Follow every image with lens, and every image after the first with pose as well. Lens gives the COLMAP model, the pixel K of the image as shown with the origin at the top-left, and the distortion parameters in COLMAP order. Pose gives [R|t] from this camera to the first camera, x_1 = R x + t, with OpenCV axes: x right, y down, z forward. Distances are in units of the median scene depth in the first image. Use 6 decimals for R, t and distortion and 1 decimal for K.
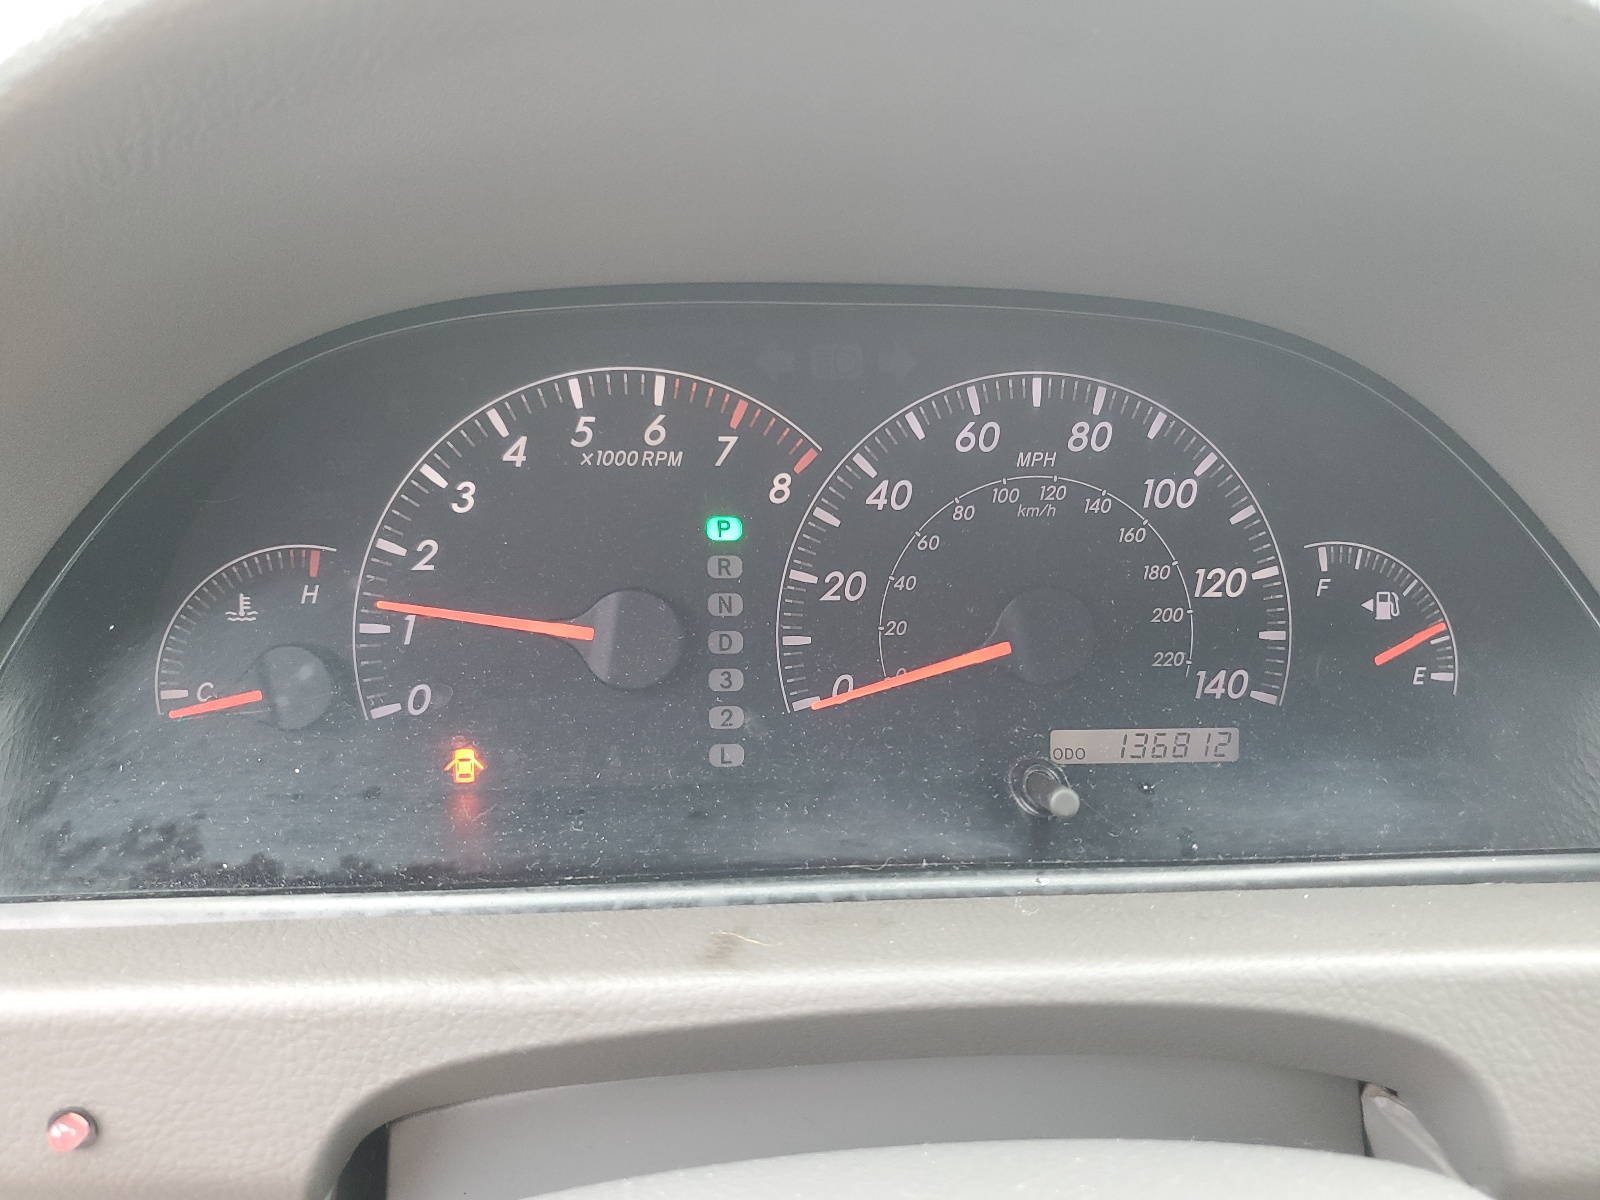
lens RADIAL K [[1200.1, 0, 800.2], [0, 1200.1, 600.5], [0, 0, 1]] dist [0.006539, 0.001110]
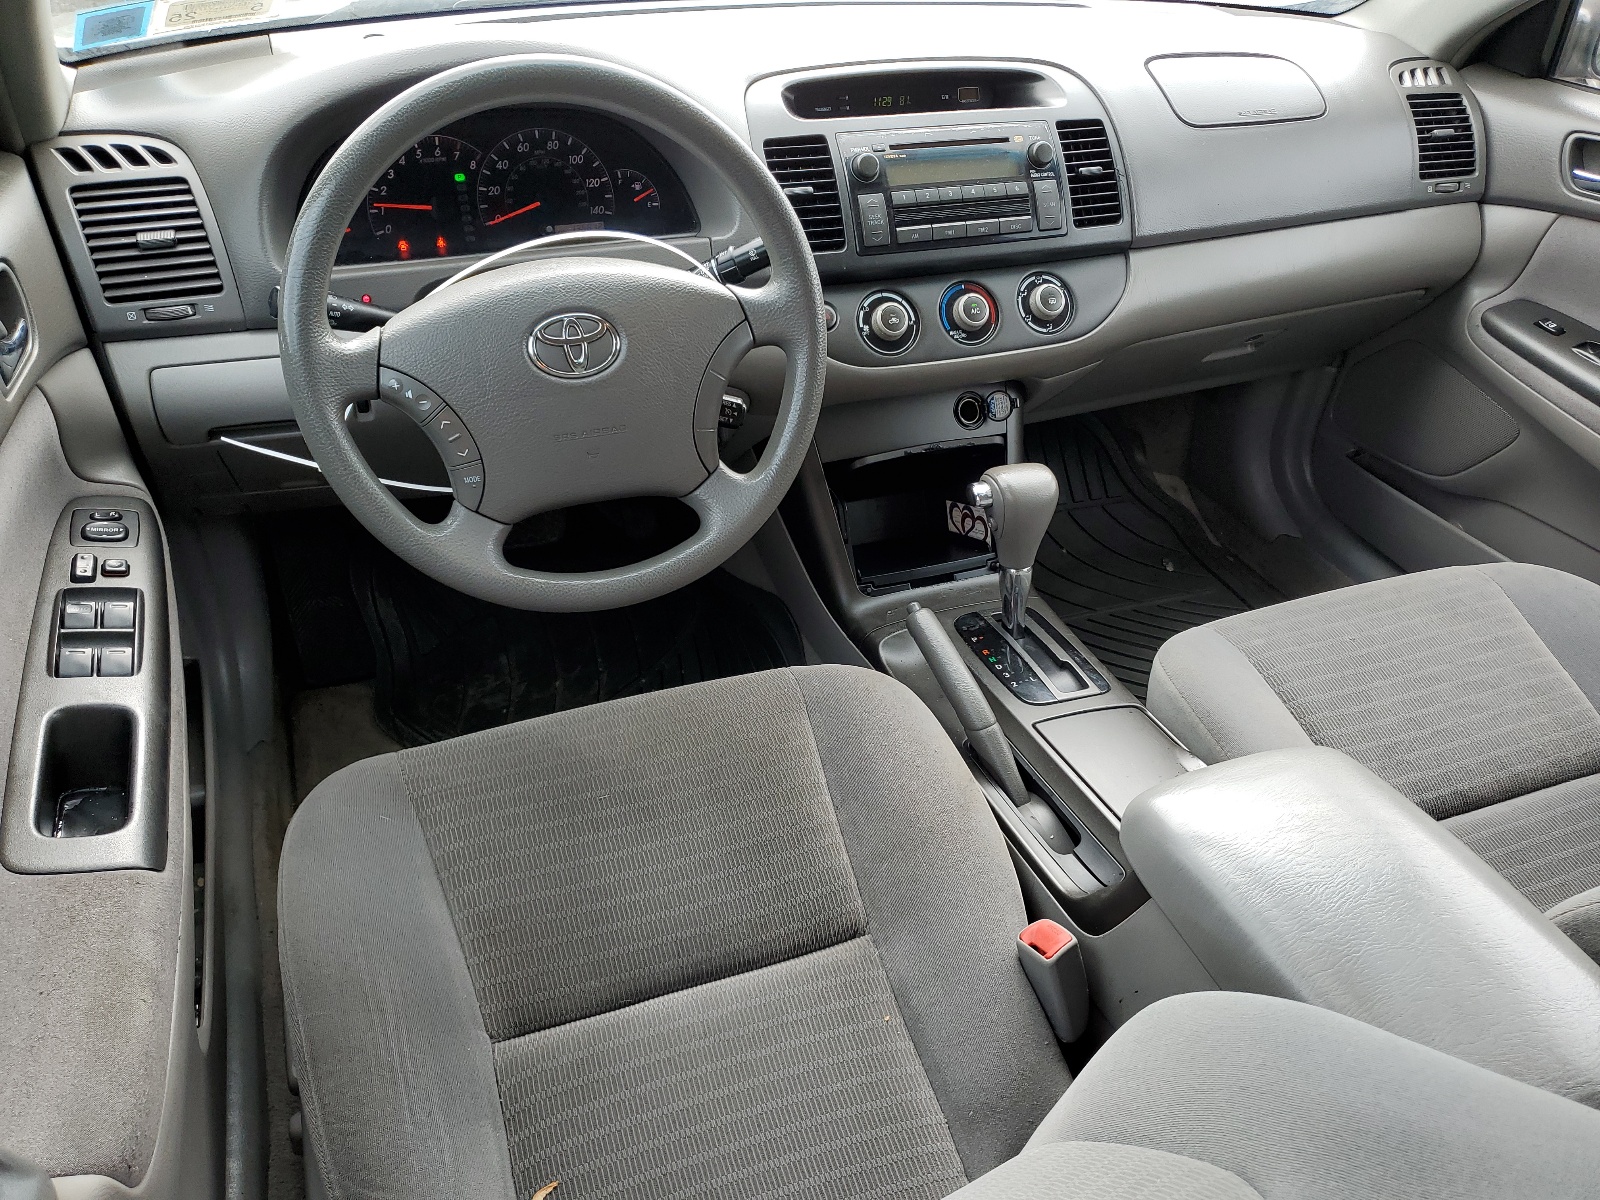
lens RADIAL K [[1200.1, 0, 801.0], [0, 1200.1, 603.7], [0, 0, 1]] dist [0.006539, 0.001110]
pose [[0.979019, -0.125048, 0.160888, 0.215750], [0.055724, 0.923760, 0.378897, -0.194020], [-0.196002, -0.361982, 0.911346, -3.206721]]
